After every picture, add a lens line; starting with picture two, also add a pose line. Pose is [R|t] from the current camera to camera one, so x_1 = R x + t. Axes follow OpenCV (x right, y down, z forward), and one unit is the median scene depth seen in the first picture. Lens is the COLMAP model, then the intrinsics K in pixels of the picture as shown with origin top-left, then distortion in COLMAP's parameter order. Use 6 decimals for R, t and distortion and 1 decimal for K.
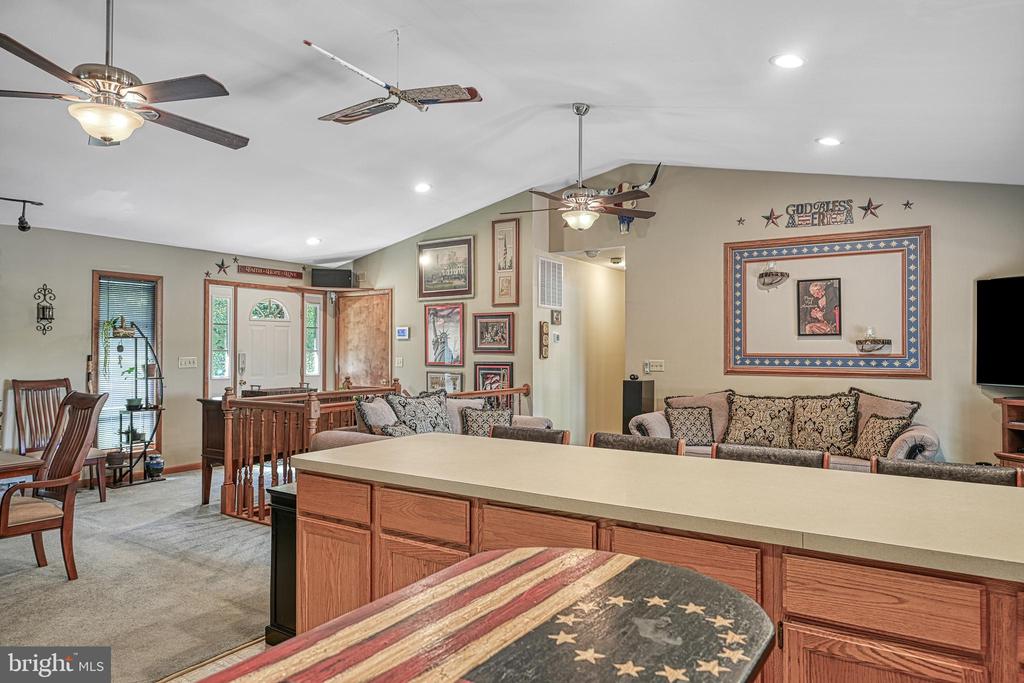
lens RADIAL K [[659.4, 0, 512.9], [0, 659.4, 342.0], [0, 0, 1]] dist [0.002574, 0.000156]
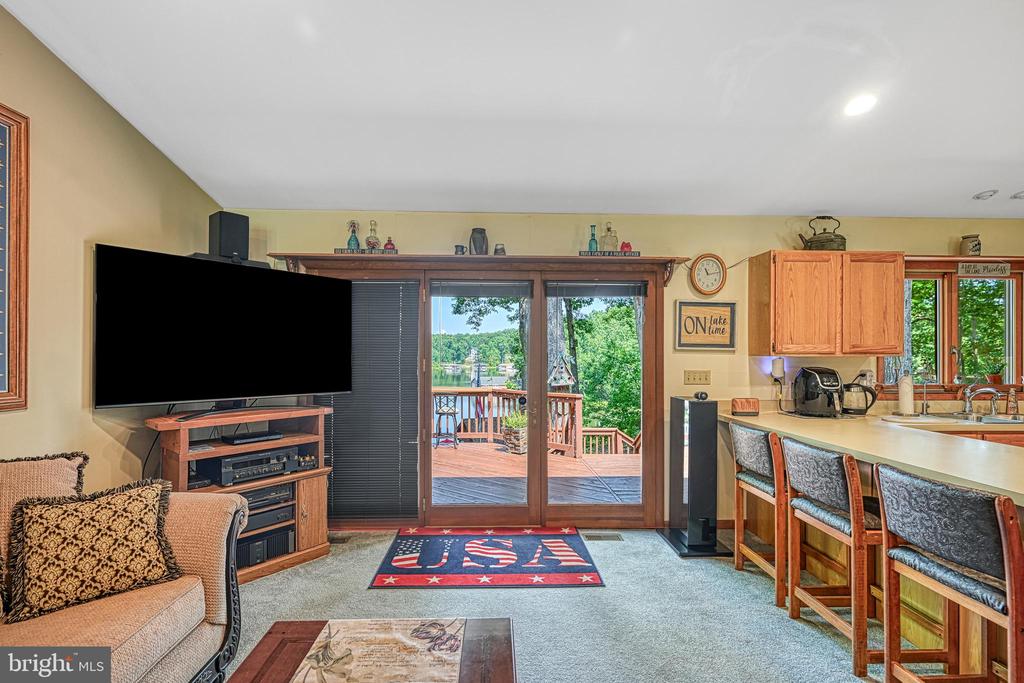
lens RADIAL K [[469.7, 0, 508.5], [0, 469.7, 355.9], [0, 0, 1]] dist [0.001201, -0.000712]
pose [[-0.573516, -0.005040, 0.819179, 0.080339], [-0.015518, 0.999868, -0.004713, 0.007414], [-0.819047, -0.015415, -0.573519, 0.682922]]
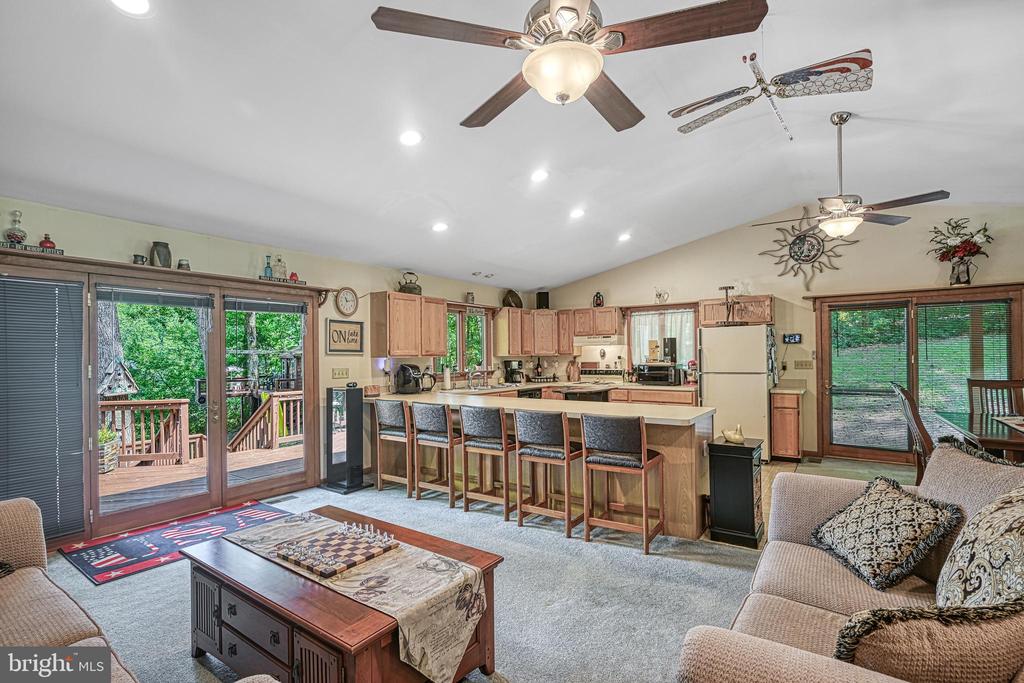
lens RADIAL K [[469.7, 0, 516.7], [0, 469.7, 355.1], [0, 0, 1]] dist [0.001201, -0.000712]
pose [[-0.999560, 0.007498, 0.028693, 0.088626], [0.007089, 0.999872, -0.014327, 0.009307], [-0.028797, -0.014117, -0.999486, 0.939378]]
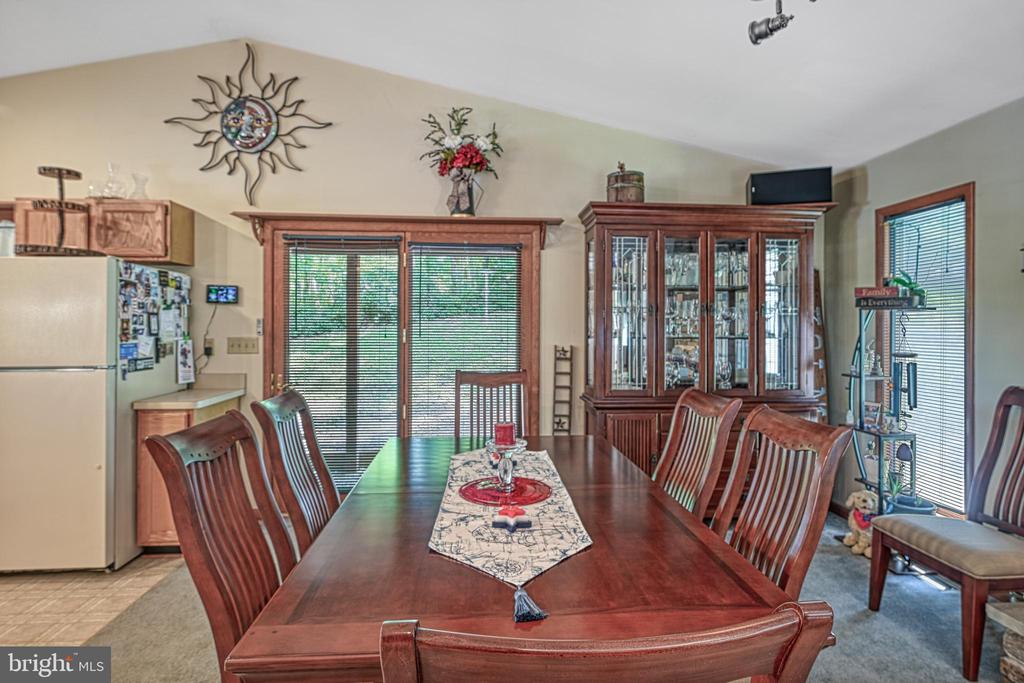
lens RADIAL K [[527.2, 0, 511.6], [0, 527.2, 322.1], [0, 0, 1]] dist [-0.002146, 0.000856]
pose [[-0.799177, -0.009015, -0.601028, -0.313014], [0.000886, 0.999869, -0.016176, 0.004781], [0.601095, -0.013460, -0.799064, 0.623768]]
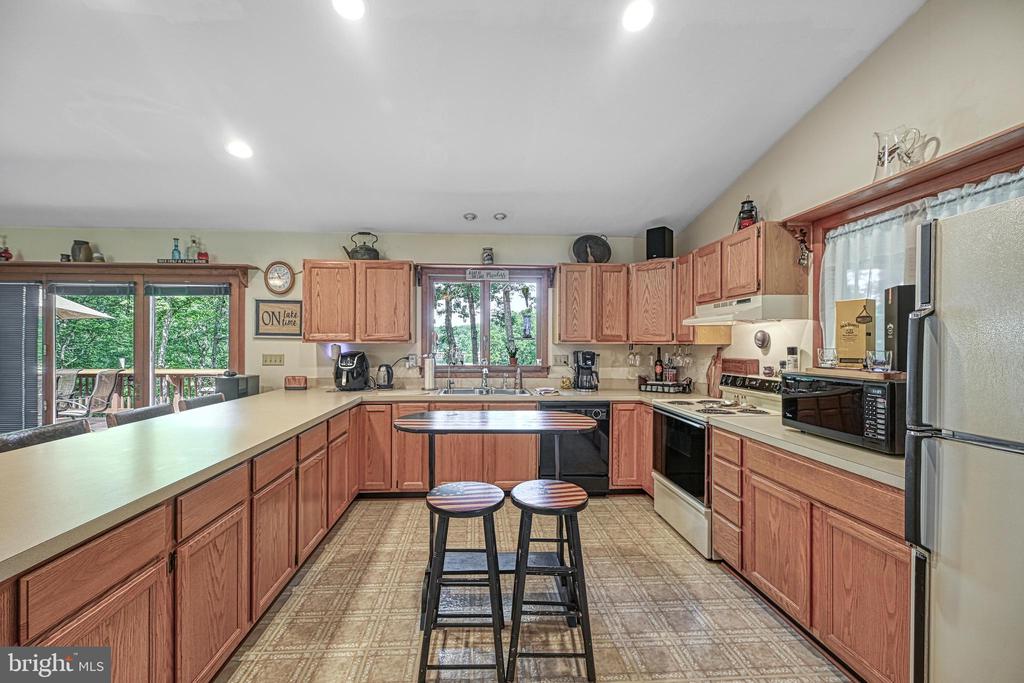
lens RADIAL K [[417.9, 0, 487.4], [0, 417.9, 345.1], [0, 0, 1]] dist [0.004123, -0.001452]
pose [[-0.581322, -0.006381, 0.813649, -0.255481], [-0.017339, 0.999839, -0.004547, 0.002735], [-0.813489, -0.016751, -0.581339, 0.315241]]
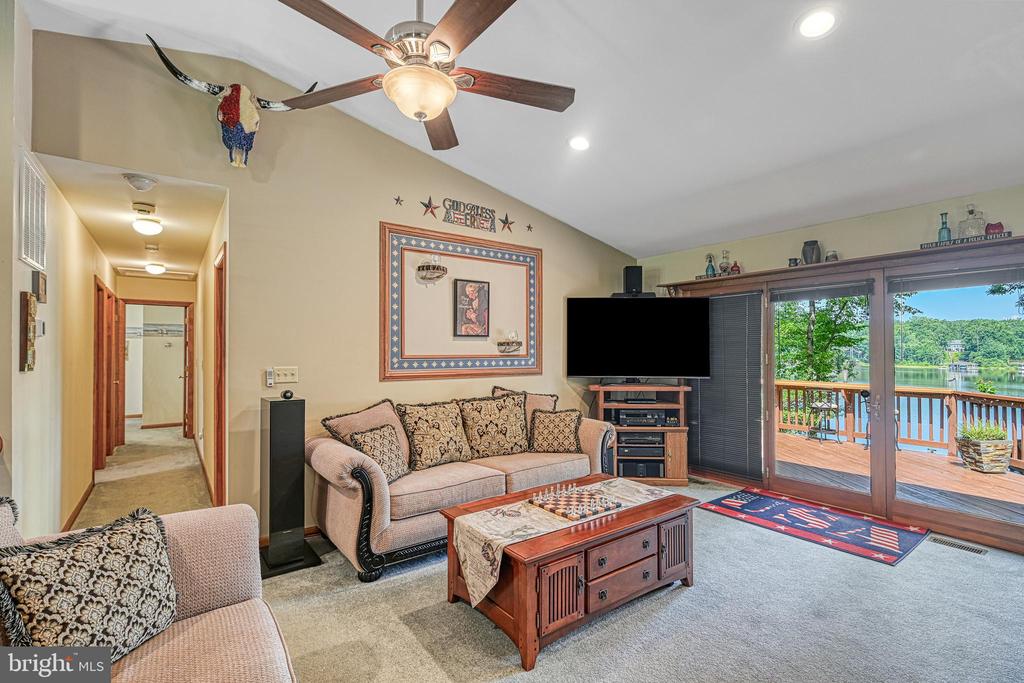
lens RADIAL K [[469.7, 0, 513.9], [0, 469.7, 346.7], [0, 0, 1]] dist [0.001201, -0.000712]
pose [[0.346444, 0.004628, 0.938059, -0.151447], [-0.010677, 0.999943, -0.000991, 0.004422], [-0.938010, -0.009672, 0.346474, 0.567836]]
